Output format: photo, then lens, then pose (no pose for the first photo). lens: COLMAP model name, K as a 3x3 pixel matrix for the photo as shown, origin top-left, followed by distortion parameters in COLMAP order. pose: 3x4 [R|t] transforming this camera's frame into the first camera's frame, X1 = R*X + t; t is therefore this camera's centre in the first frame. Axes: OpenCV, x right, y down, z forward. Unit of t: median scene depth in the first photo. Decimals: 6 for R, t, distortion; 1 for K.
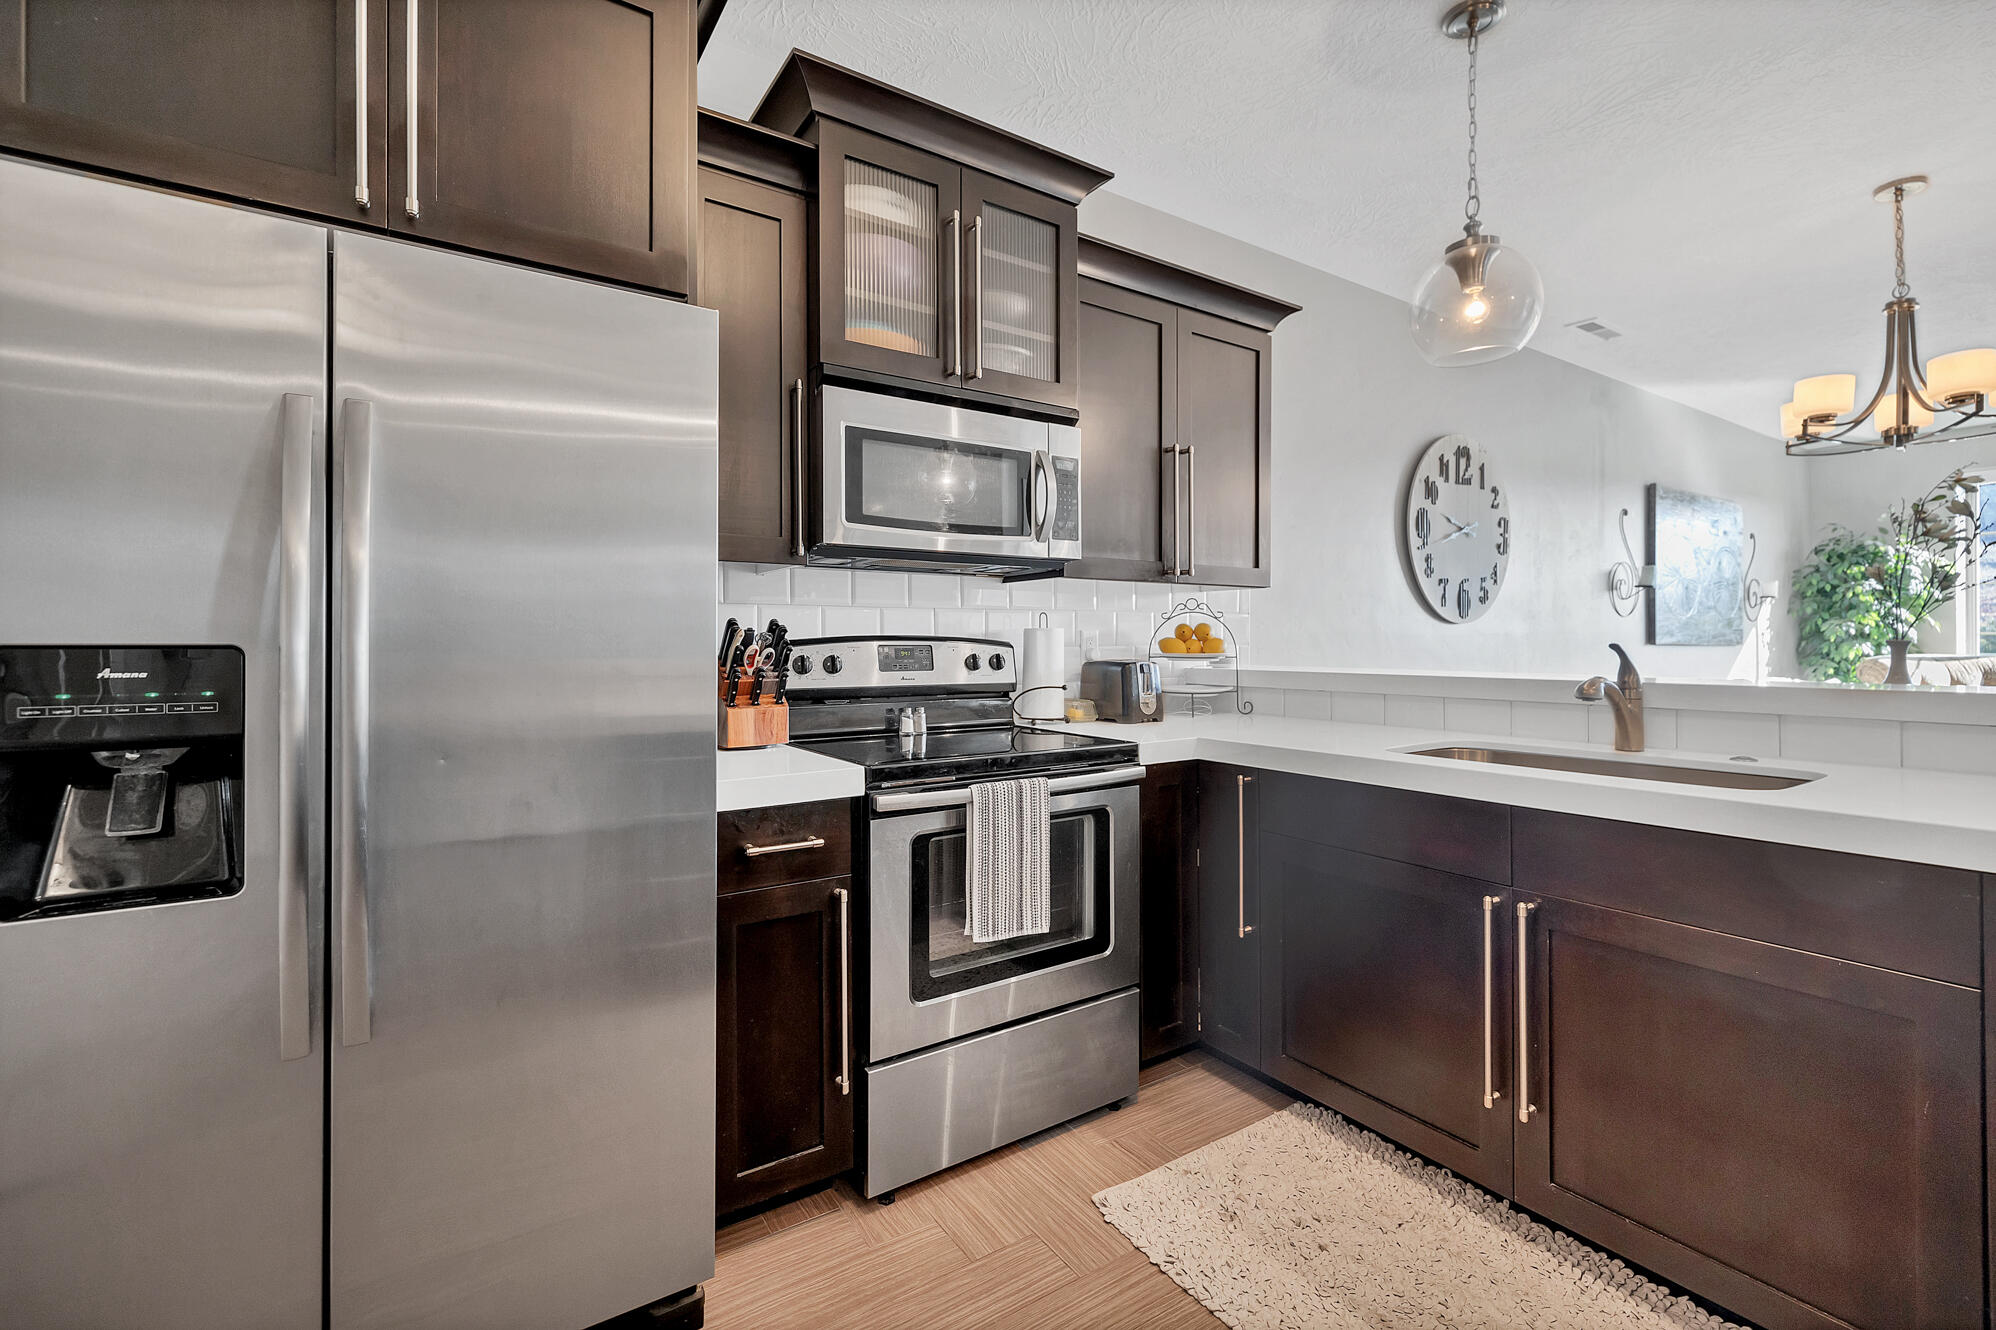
lens RADIAL K [[866.7, 0, 1003.4], [0, 866.7, 641.6], [0, 0, 1]] dist [0.001864, 0.000175]
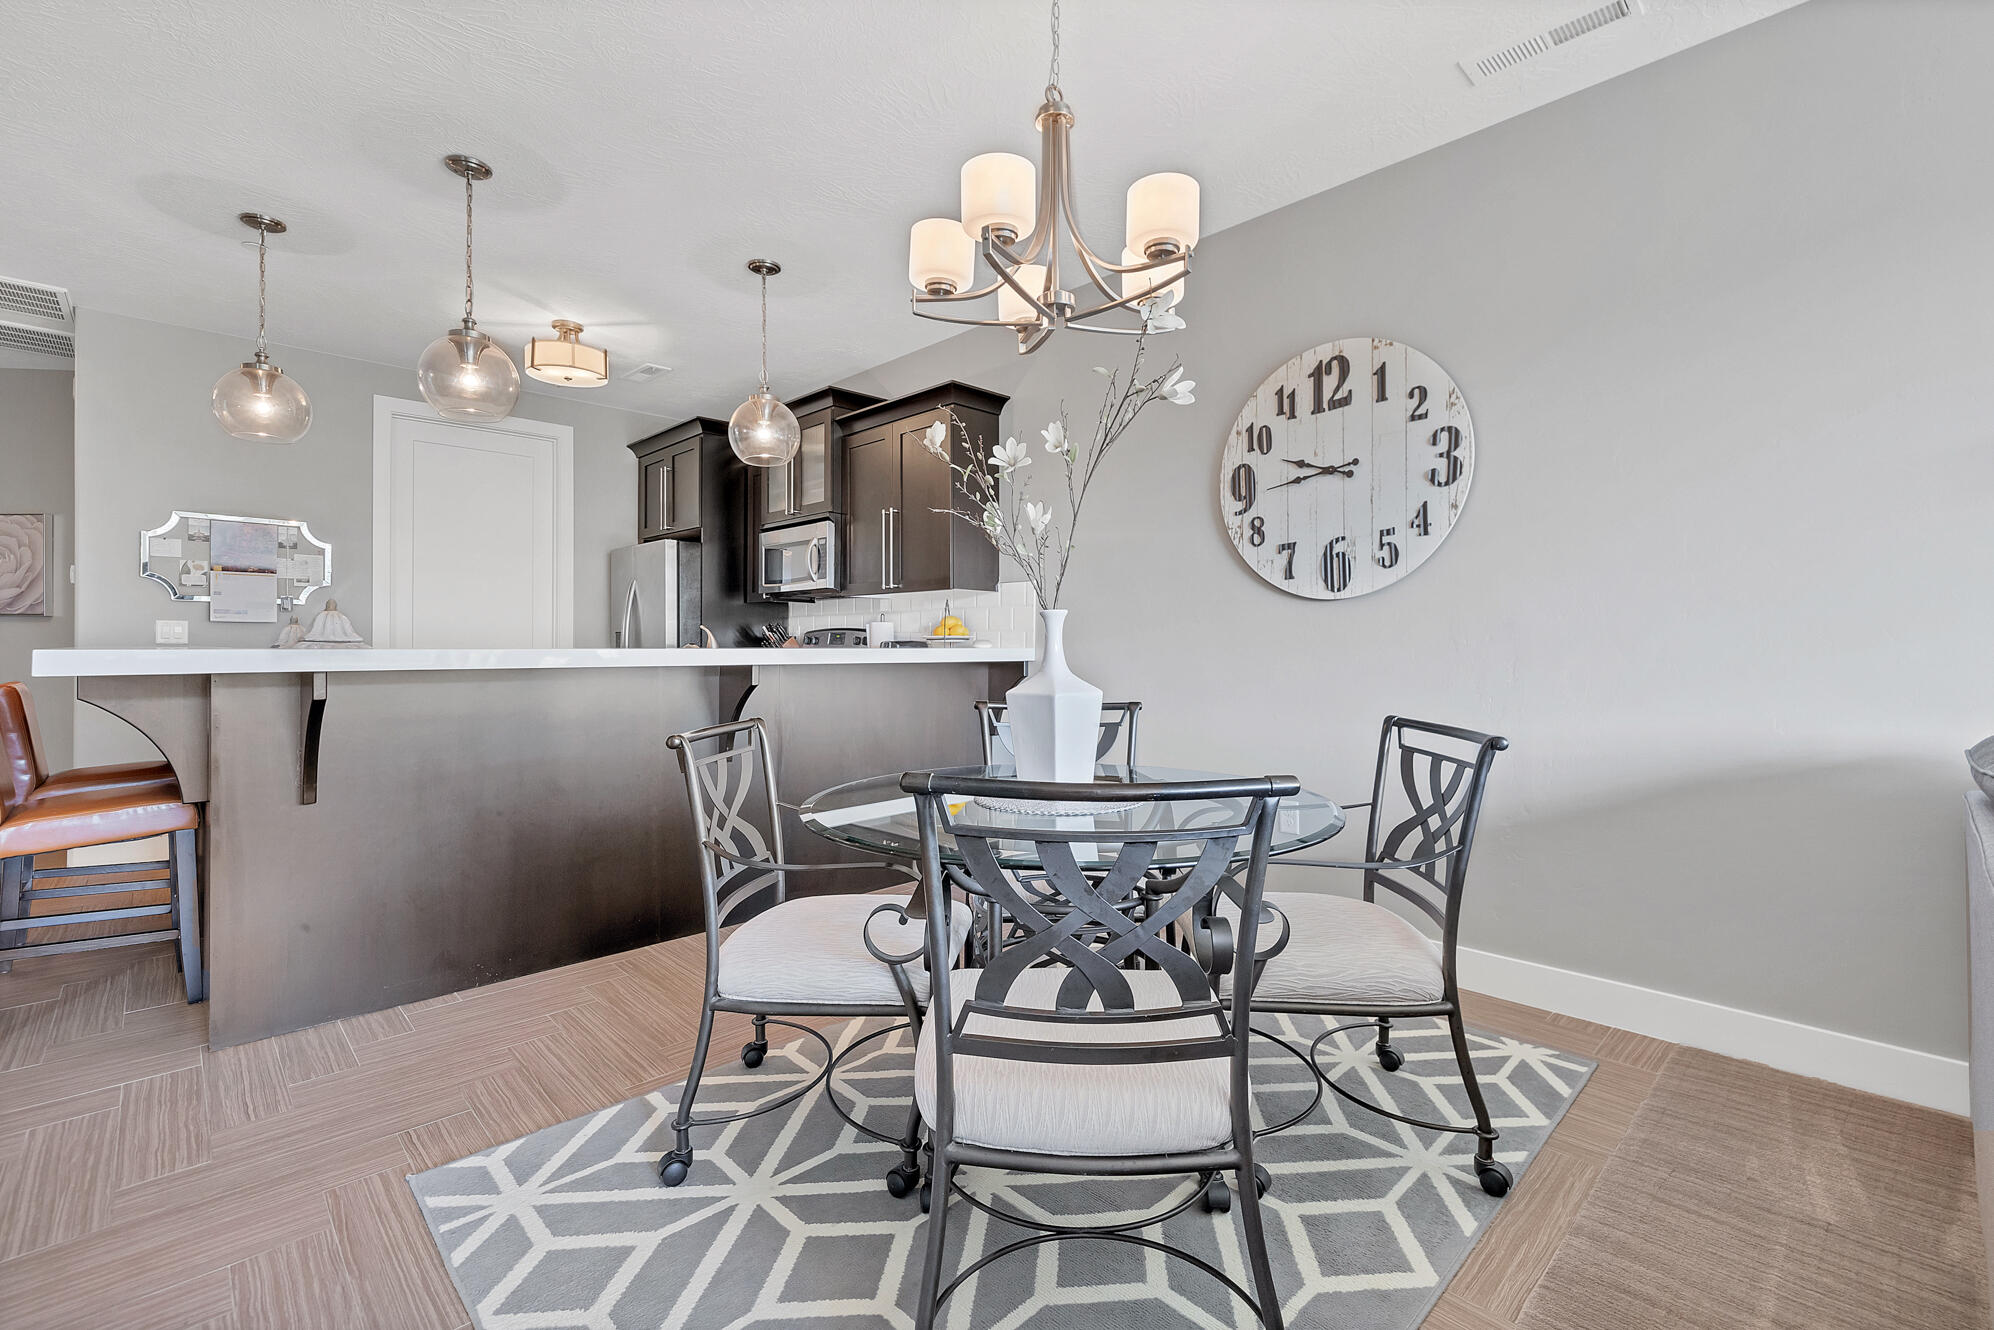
lens RADIAL K [[865.8, 0, 1002.4], [0, 865.8, 641.7], [0, 0, 1]] dist [0.001864, 0.000175]
pose [[0.184410, 0.000116, -0.982849, 1.644559], [-0.000870, 1.000000, -0.000045, 0.021307], [0.982849, 0.000863, 0.184410, 0.810141]]
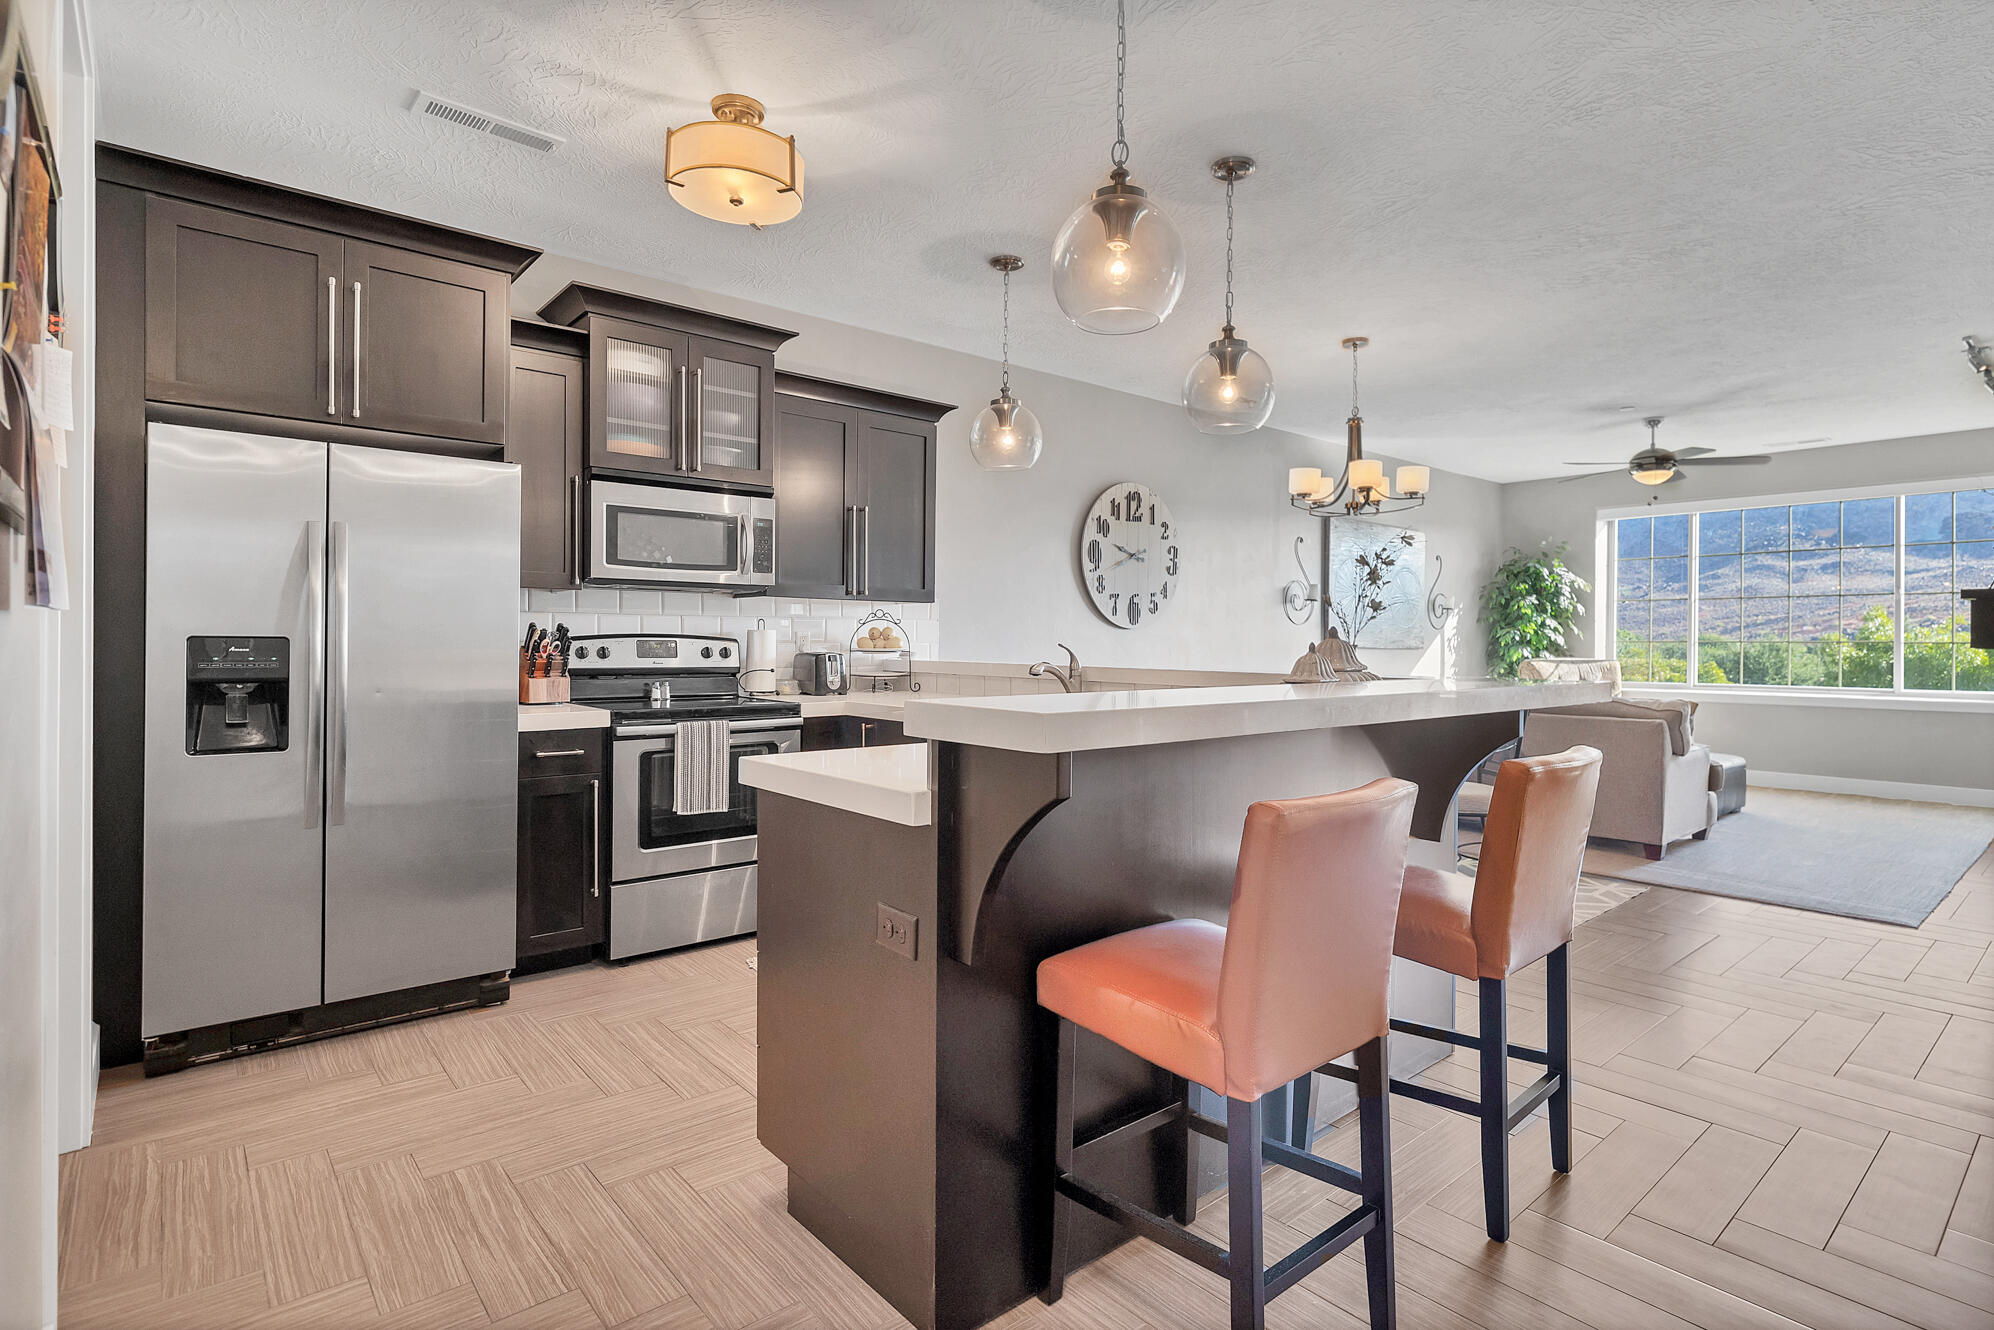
lens RADIAL K [[989.7, 0, 1002.9], [0, 989.7, 649.7], [0, 0, 1]] dist [-0.001662, 0.000519]
pose [[0.993021, 0.009368, 0.117566, 0.224326], [-0.010530, 0.999902, 0.009268, -0.001748], [-0.117468, -0.010442, 0.993022, -0.612357]]
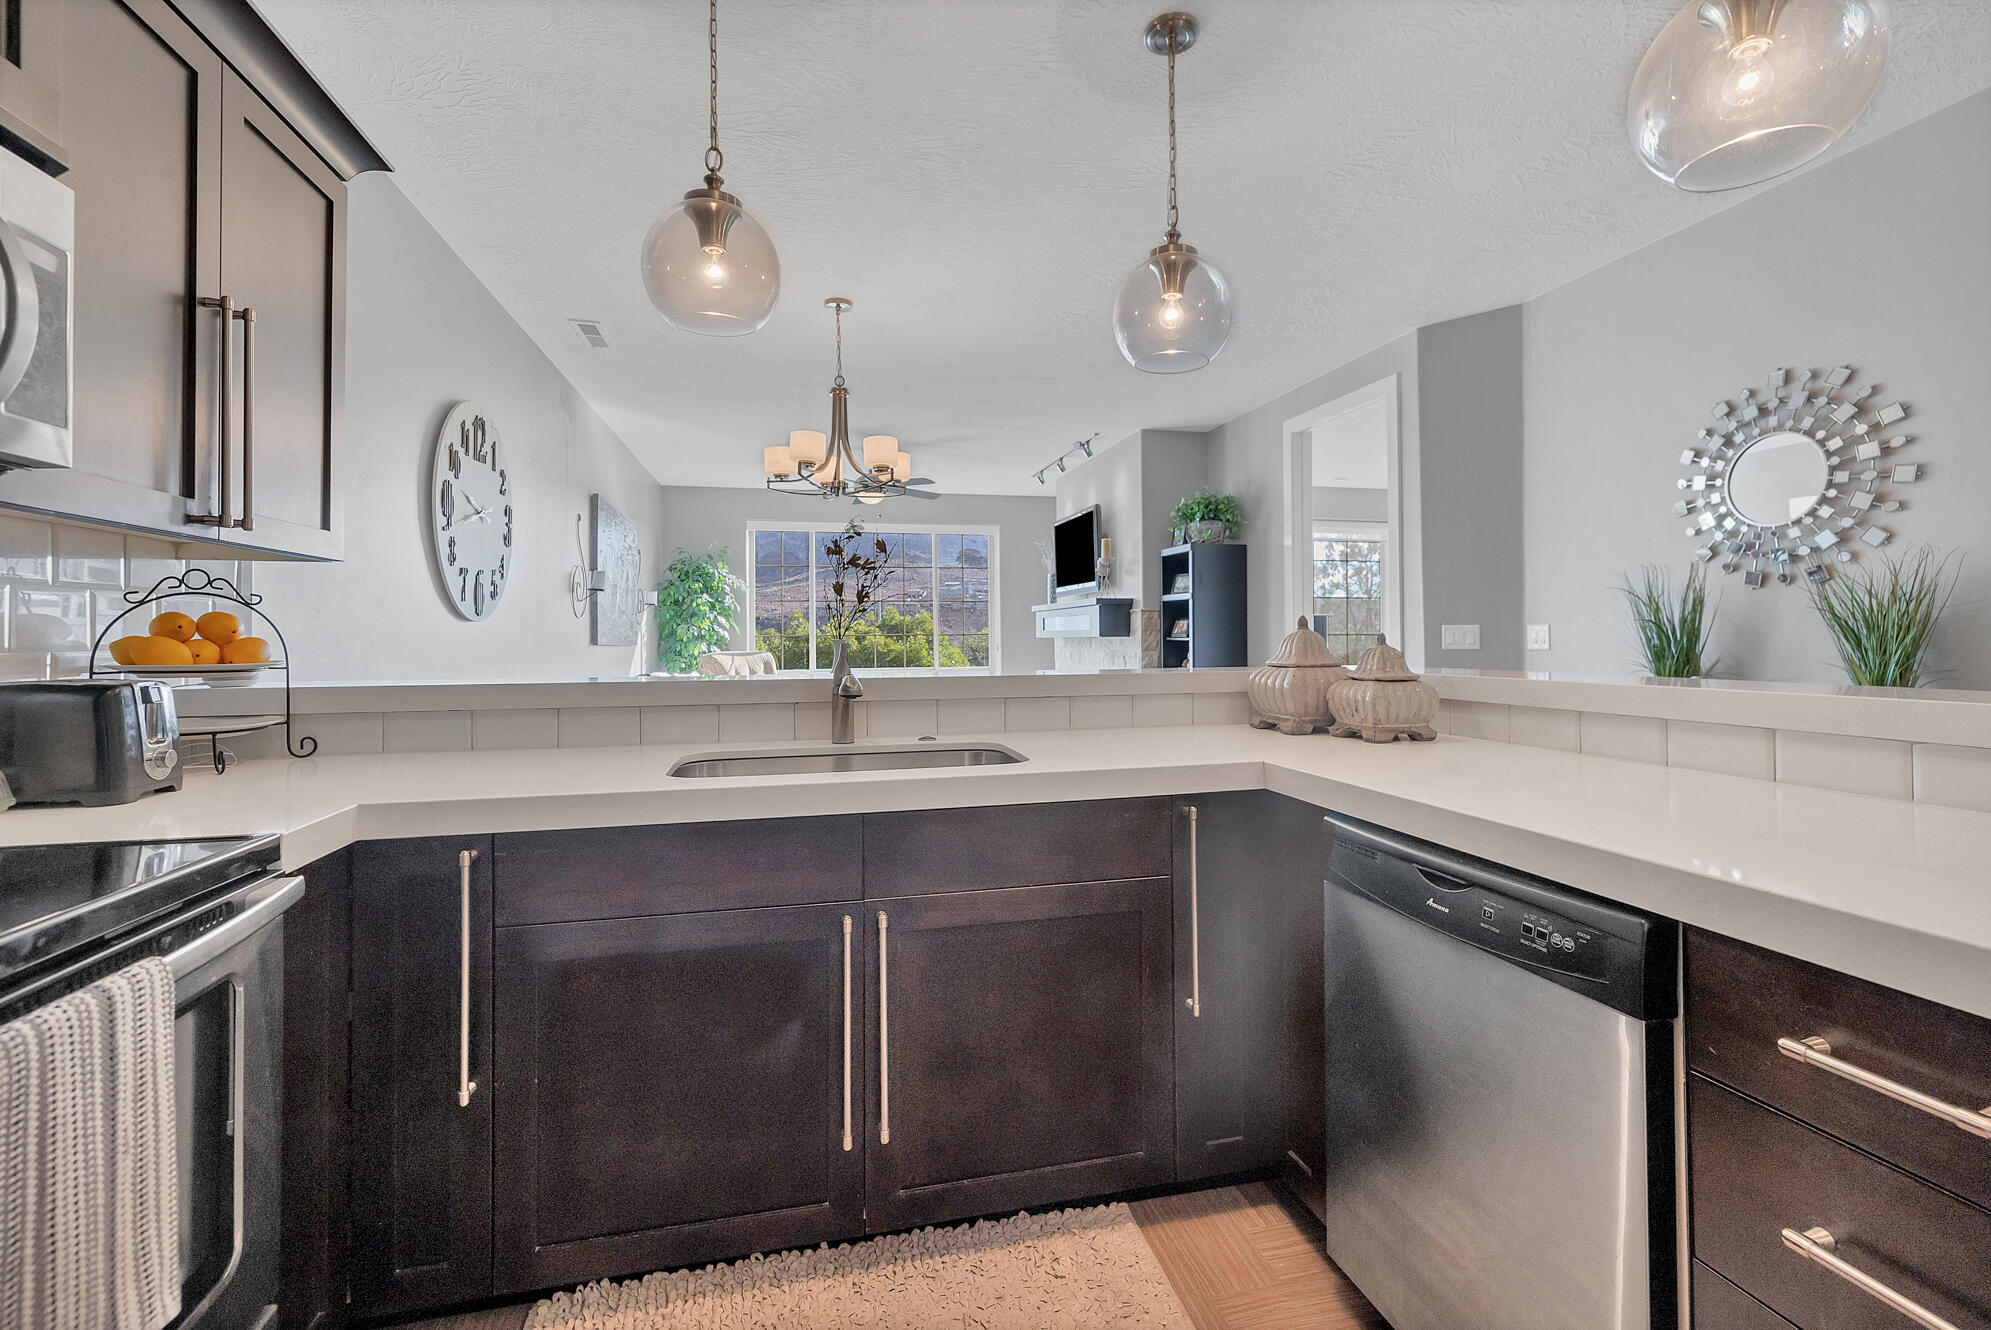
lens RADIAL K [[870.8, 0, 996.5], [0, 870.8, 629.7], [0, 0, 1]] dist [0.001841, 0.000491]
pose [[0.353688, 0.009772, 0.935312, -0.137395], [0.004534, 0.999916, -0.012162, 0.000051], [-0.935352, 0.008543, 0.353614, 0.287793]]
